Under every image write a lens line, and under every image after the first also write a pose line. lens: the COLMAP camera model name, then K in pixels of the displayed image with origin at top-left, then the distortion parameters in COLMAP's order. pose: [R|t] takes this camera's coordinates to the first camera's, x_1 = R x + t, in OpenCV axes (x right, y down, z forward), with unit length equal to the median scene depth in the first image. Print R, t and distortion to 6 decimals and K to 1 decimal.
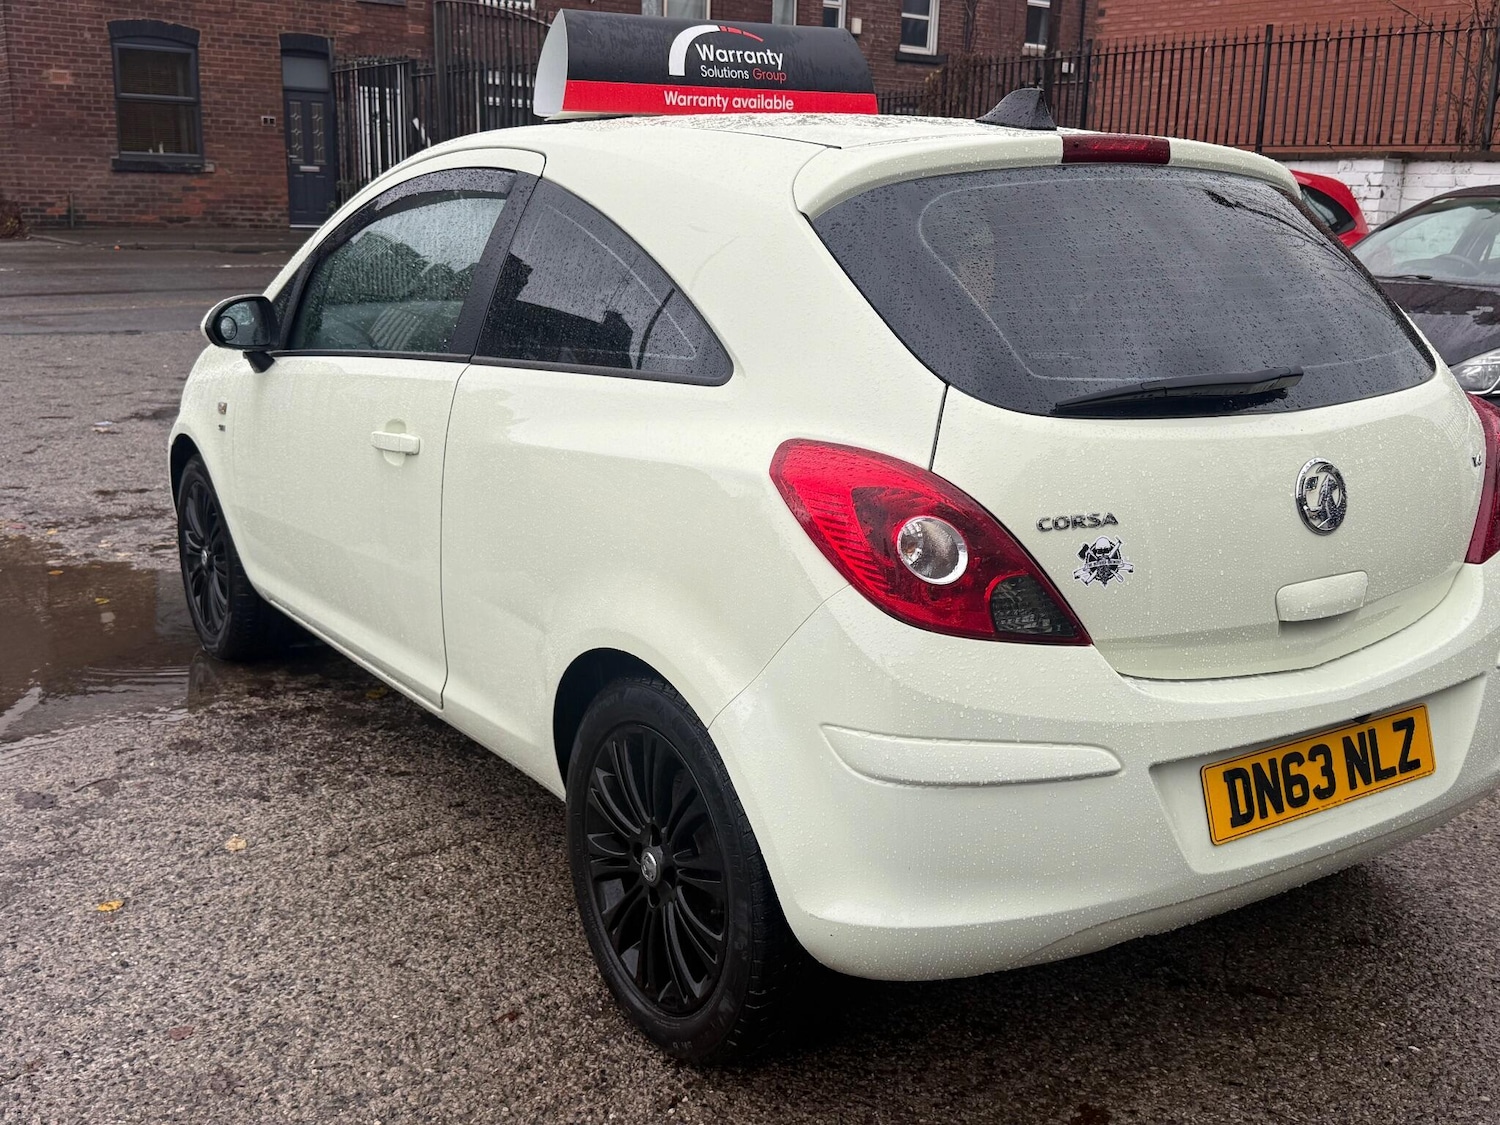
lens RADIAL K [[1481.5, 0, 744.9], [0, 1481.5, 557.1], [0, 0, 1]] dist [0.199337, -0.425433]
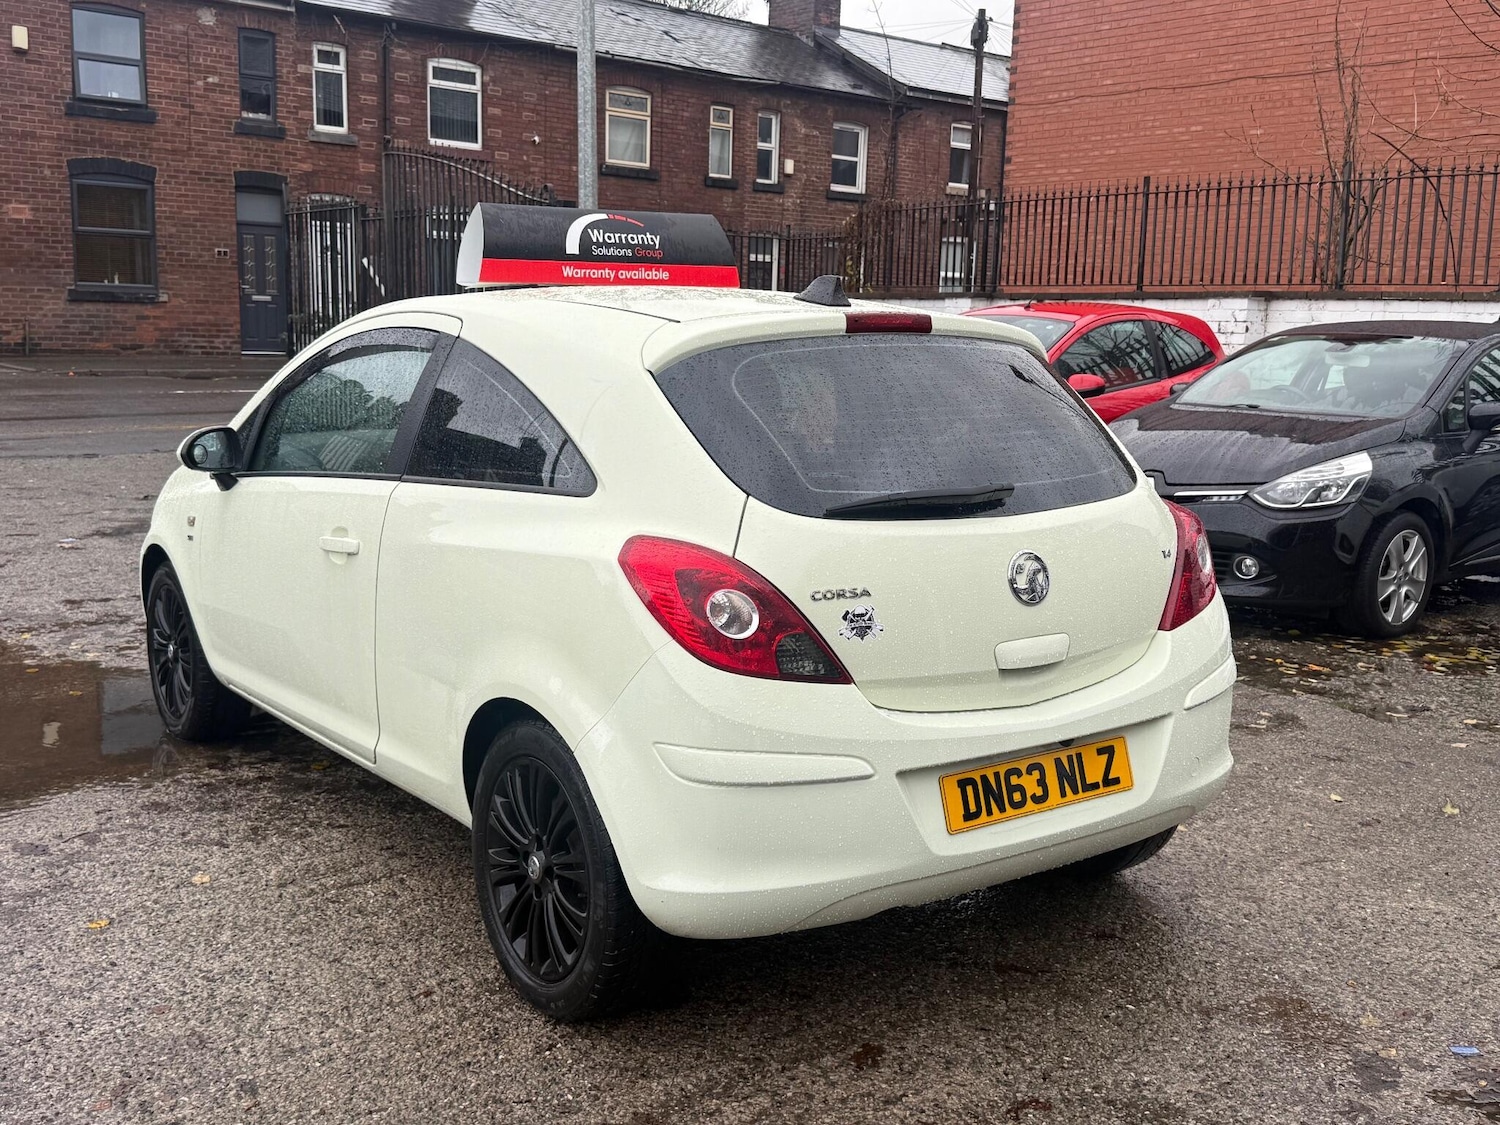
lens RADIAL K [[1473.8, 0, 748.6], [0, 1473.8, 567.1], [0, 0, 1]] dist [0.207764, -0.445581]
pose [[0.999295, -0.005496, 0.037143, 0.065889], [0.008148, 0.997398, -0.071628, 0.036798], [-0.036653, 0.071880, 0.996740, -0.271778]]
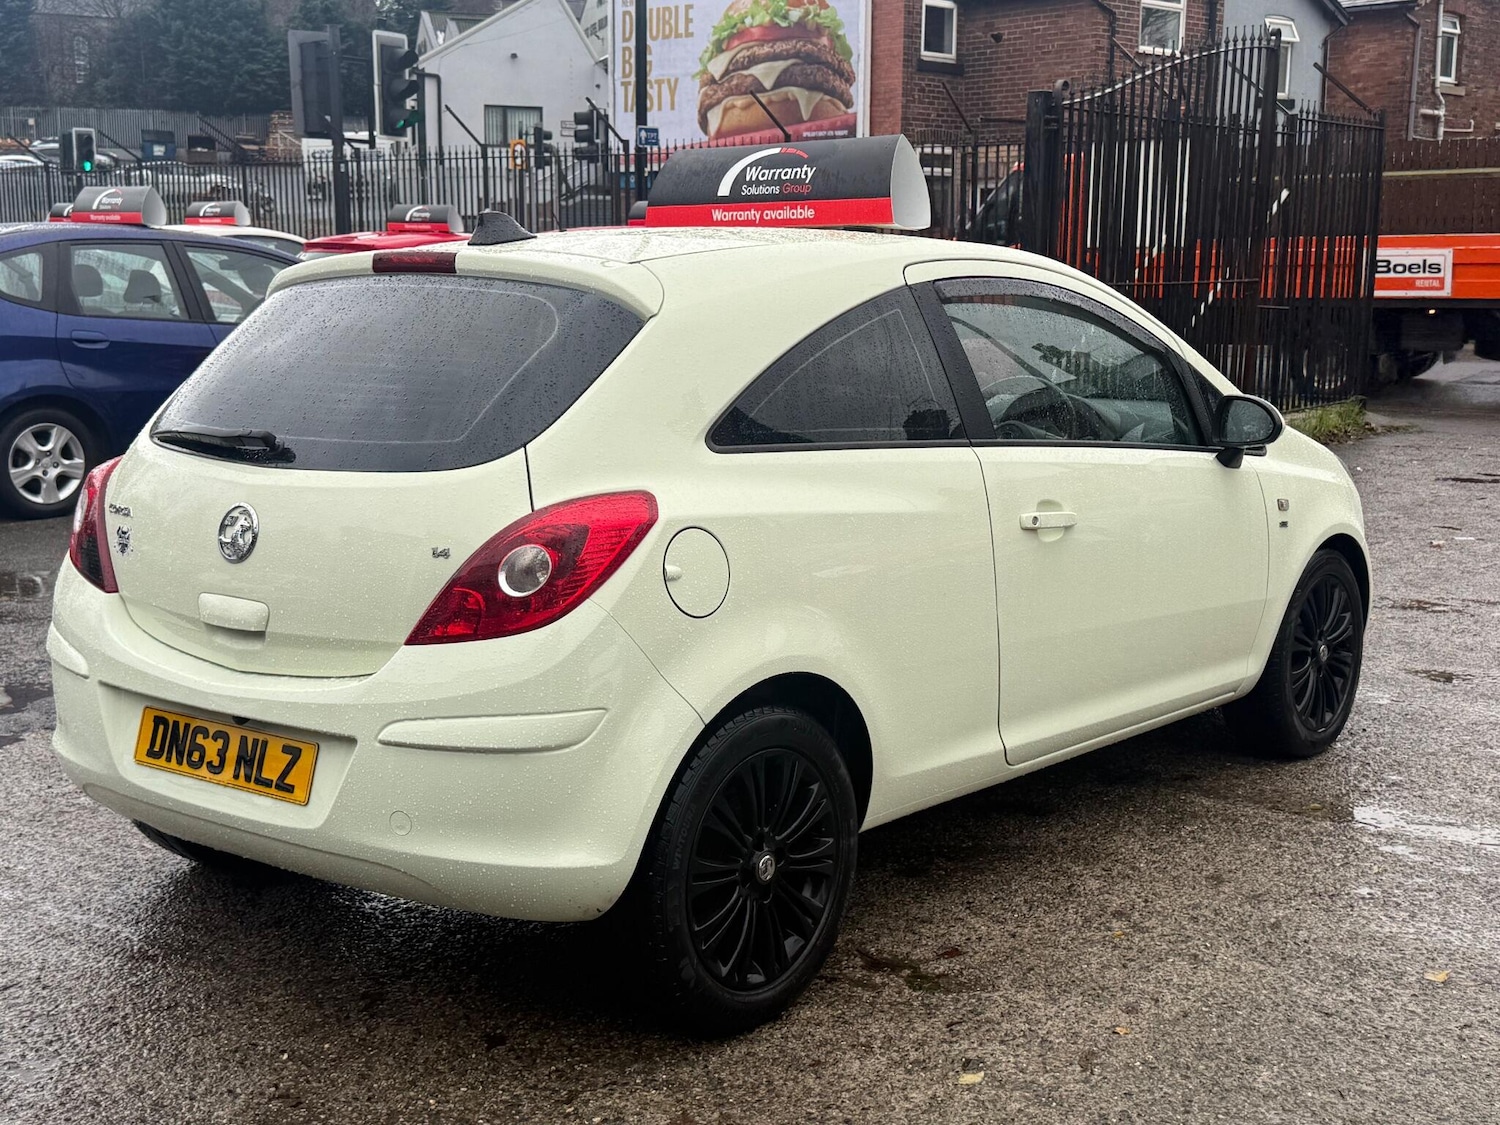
lens RADIAL K [[1915.9, 0, 751.3], [0, 1915.9, 570.6], [0, 0, 1]] dist [0.221136, -0.535922]
pose [[0.300919, 0.134630, -0.944099, 1.704439], [-0.222572, 0.972560, 0.067747, -0.178813], [0.927313, 0.189743, 0.322627, 0.731546]]
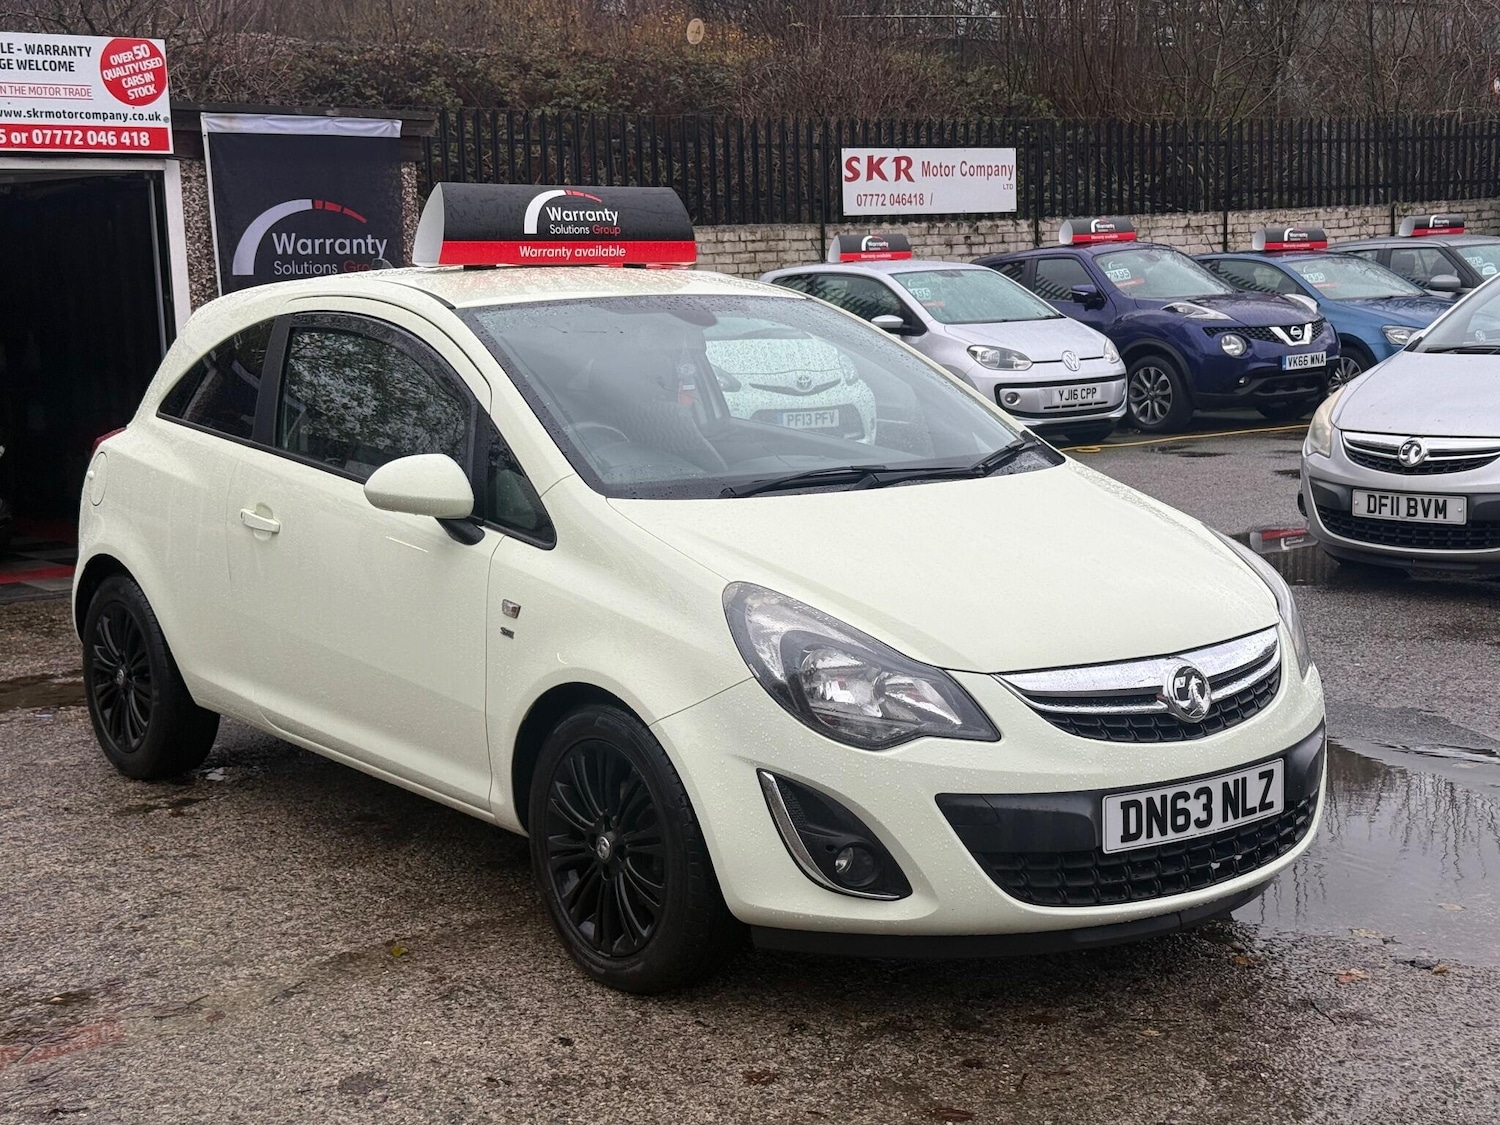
lens RADIAL K [[2132.8, 0, 758.8], [0, 2132.8, 565.6], [0, 0, 1]] dist [0.145609, -0.048102]
pose [[-0.997089, 0.019681, -0.073658, -0.067114], [-0.009222, 0.927883, 0.372758, -0.906695], [0.075682, 0.372352, -0.925001, 3.445494]]
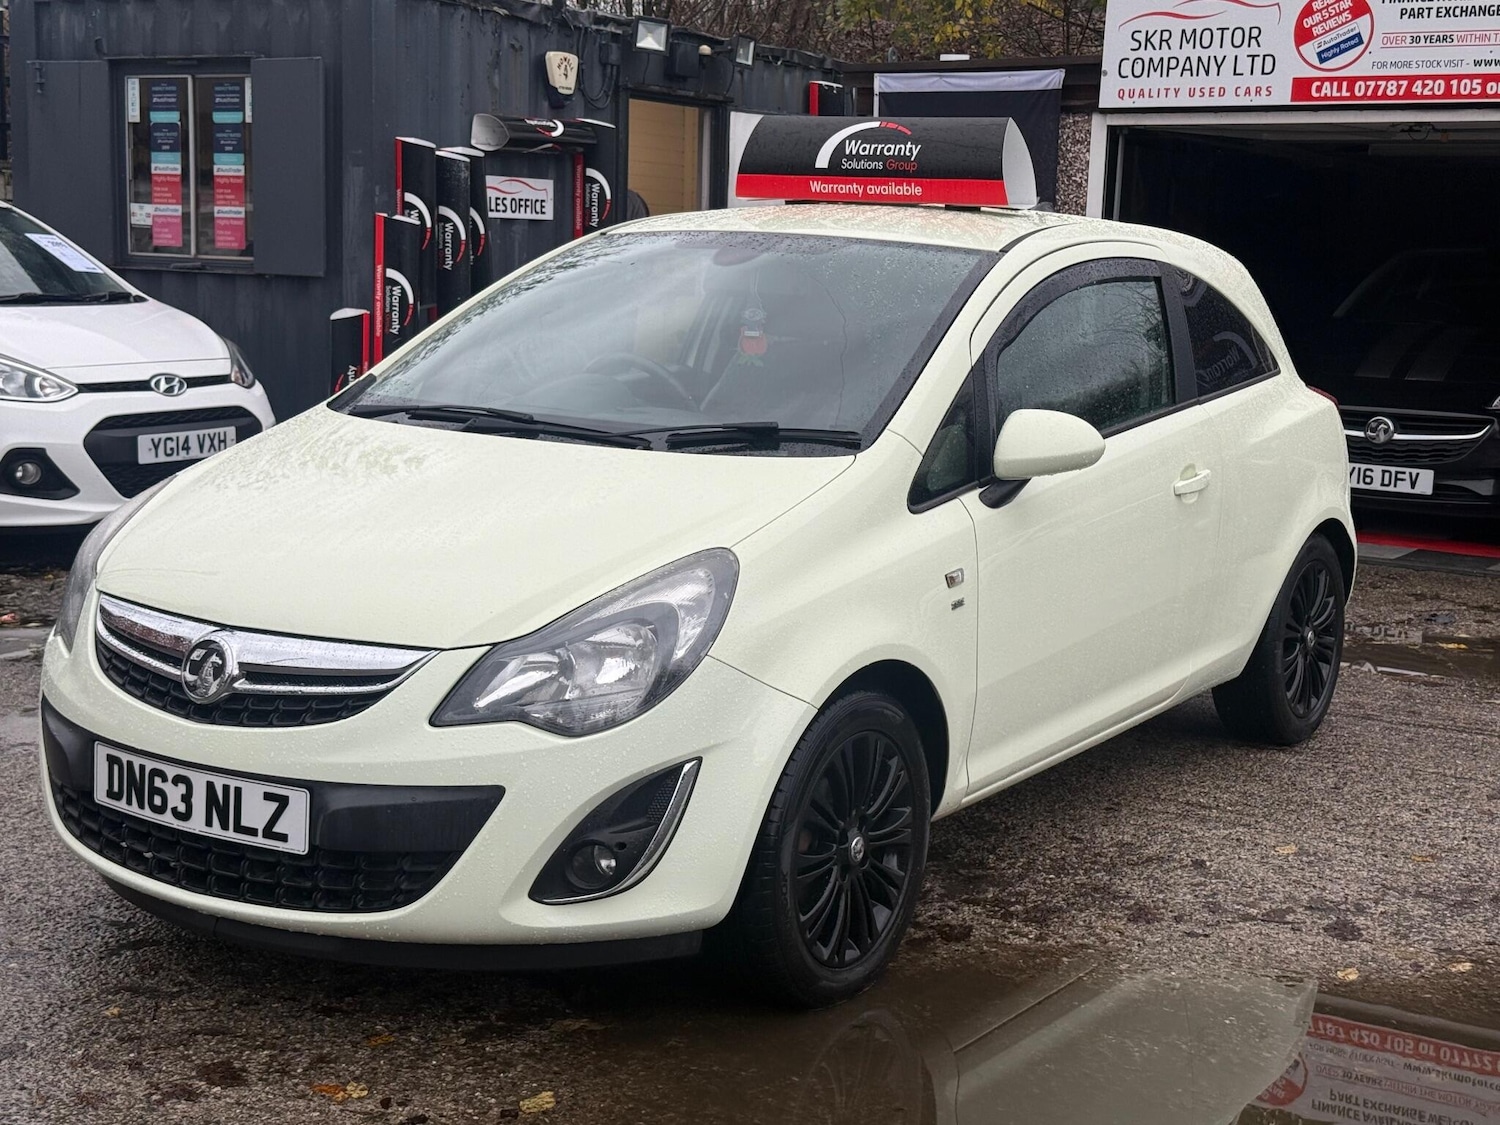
lens RADIAL K [[2132.8, 0, 758.8], [0, 2132.8, 565.6], [0, 0, 1]] dist [0.145609, -0.048102]
pose [[-0.397710, -0.162156, 0.903068, -1.885063], [0.181096, 0.951022, 0.250521, -0.574662], [-0.899461, 0.263177, -0.348865, 2.183454]]
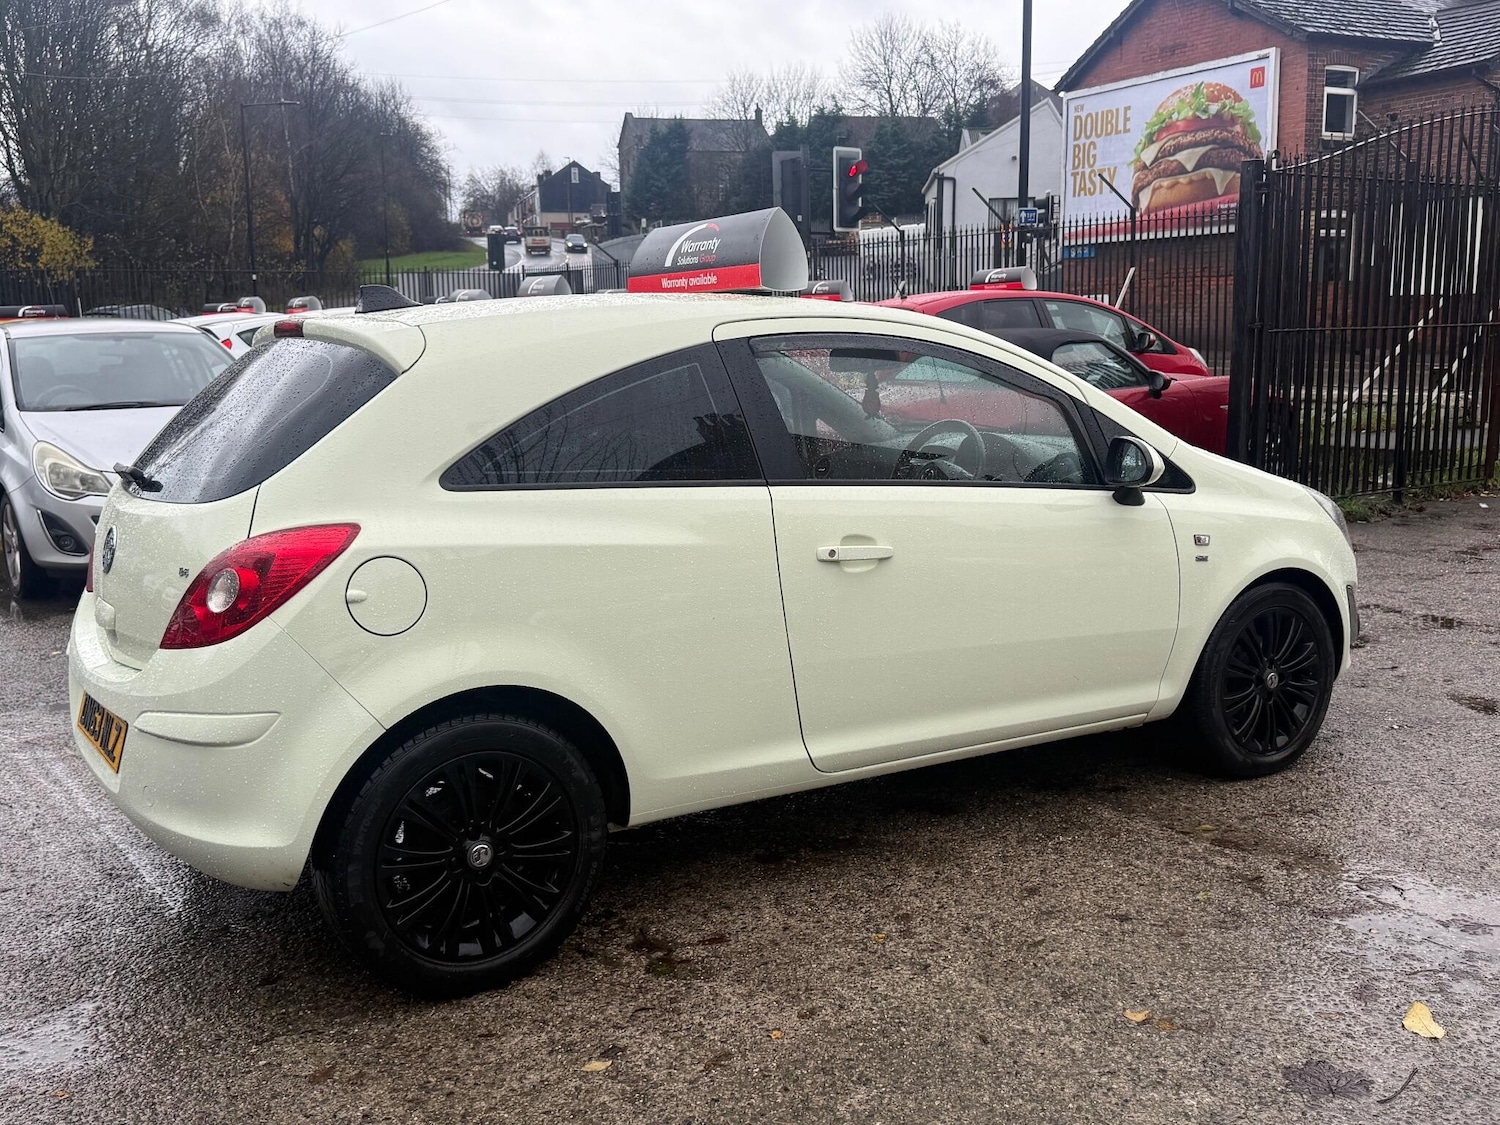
lens RADIAL K [[1473.8, 0, 748.6], [0, 1473.8, 567.1], [0, 0, 1]] dist [0.207764, -0.445581]
pose [[-0.014486, 0.143841, -0.989495, 1.603932], [-0.217239, 0.965508, 0.143534, -0.326539], [0.976011, 0.217036, 0.017262, 1.353200]]
